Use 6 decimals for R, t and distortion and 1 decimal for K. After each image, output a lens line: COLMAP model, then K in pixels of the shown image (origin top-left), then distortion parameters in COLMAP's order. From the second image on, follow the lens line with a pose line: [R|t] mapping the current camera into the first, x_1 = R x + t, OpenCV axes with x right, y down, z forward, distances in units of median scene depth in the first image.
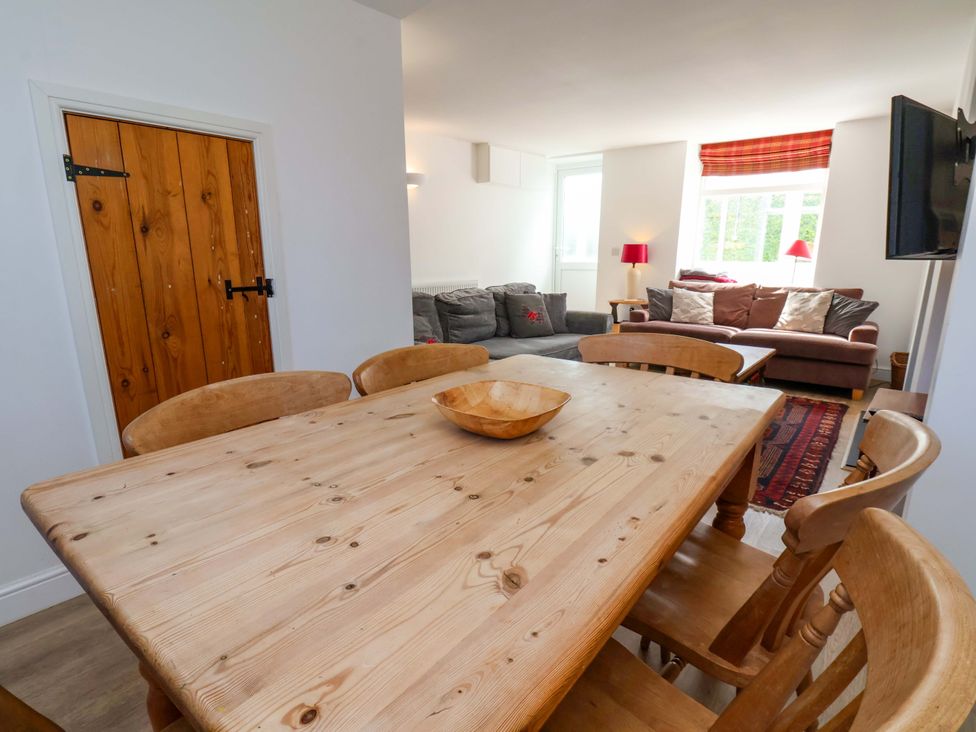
lens RADIAL K [[535.9, 0, 482.7], [0, 535.9, 376.5], [0, 0, 1]] dist [-0.001945, -0.007421]
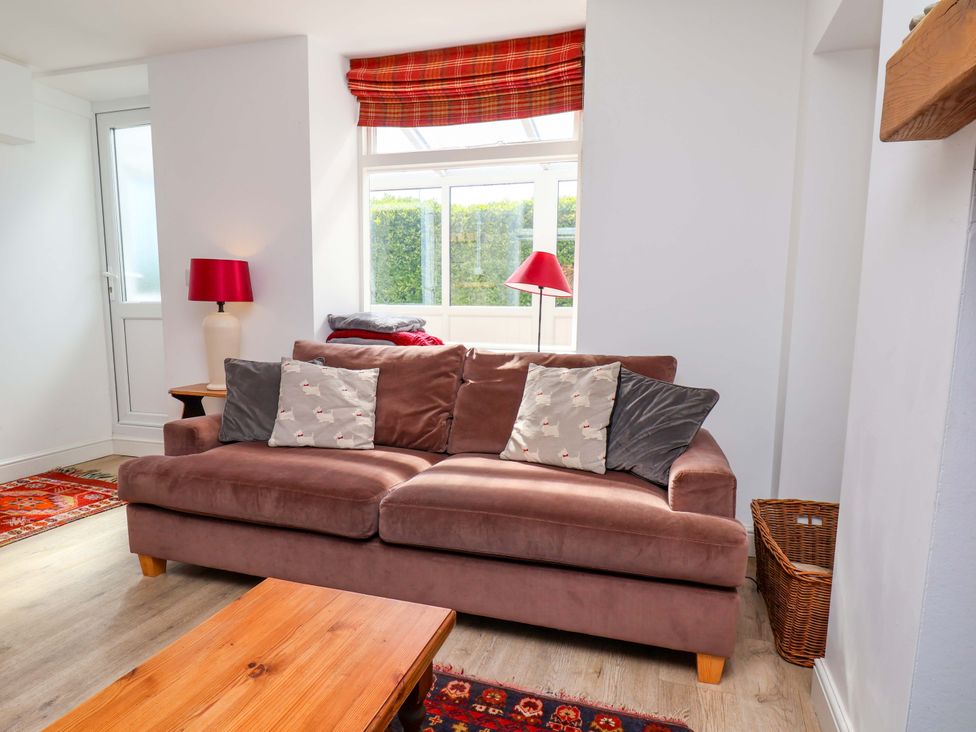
lens RADIAL K [[589.5, 0, 493.6], [0, 589.5, 371.0], [0, 0, 1]] dist [0.015466, -0.001448]
pose [[0.926236, -0.038048, 0.375018, 0.350523], [0.078350, 0.992597, -0.092805, -0.106632], [-0.368710, 0.115342, 0.922361, 0.545259]]
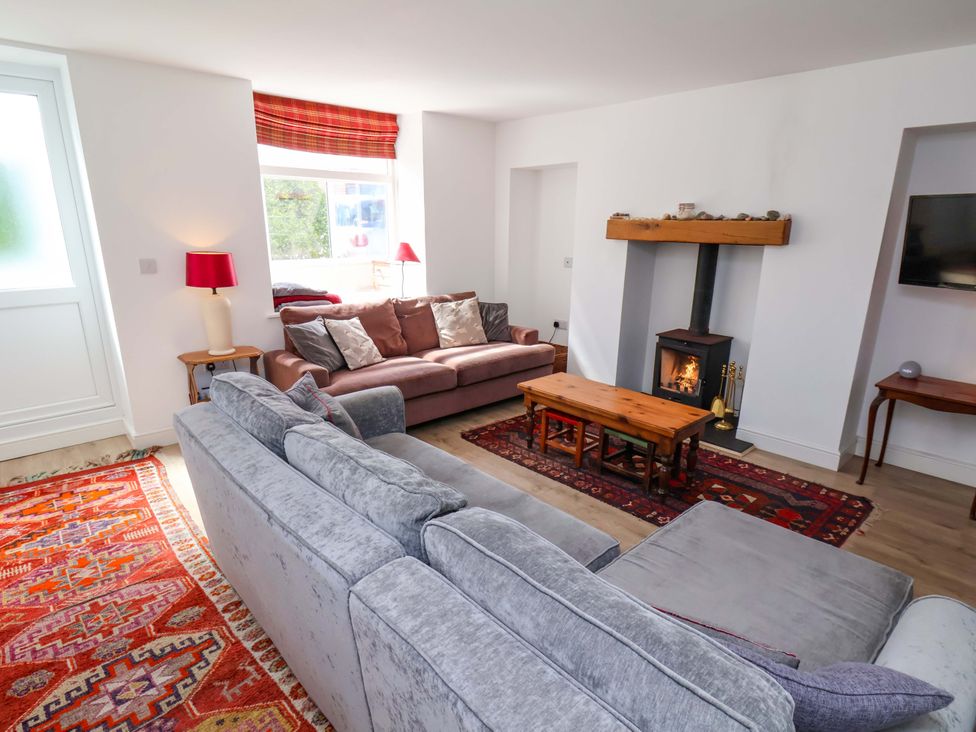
lens RADIAL K [[535.9, 0, 487.9], [0, 535.9, 379.8], [0, 0, 1]] dist [-0.001945, -0.007421]
pose [[0.143398, -0.278137, 0.949777, -0.267978], [0.216318, 0.945299, 0.244166, -0.223039], [-0.965735, 0.170441, 0.195720, 0.723386]]
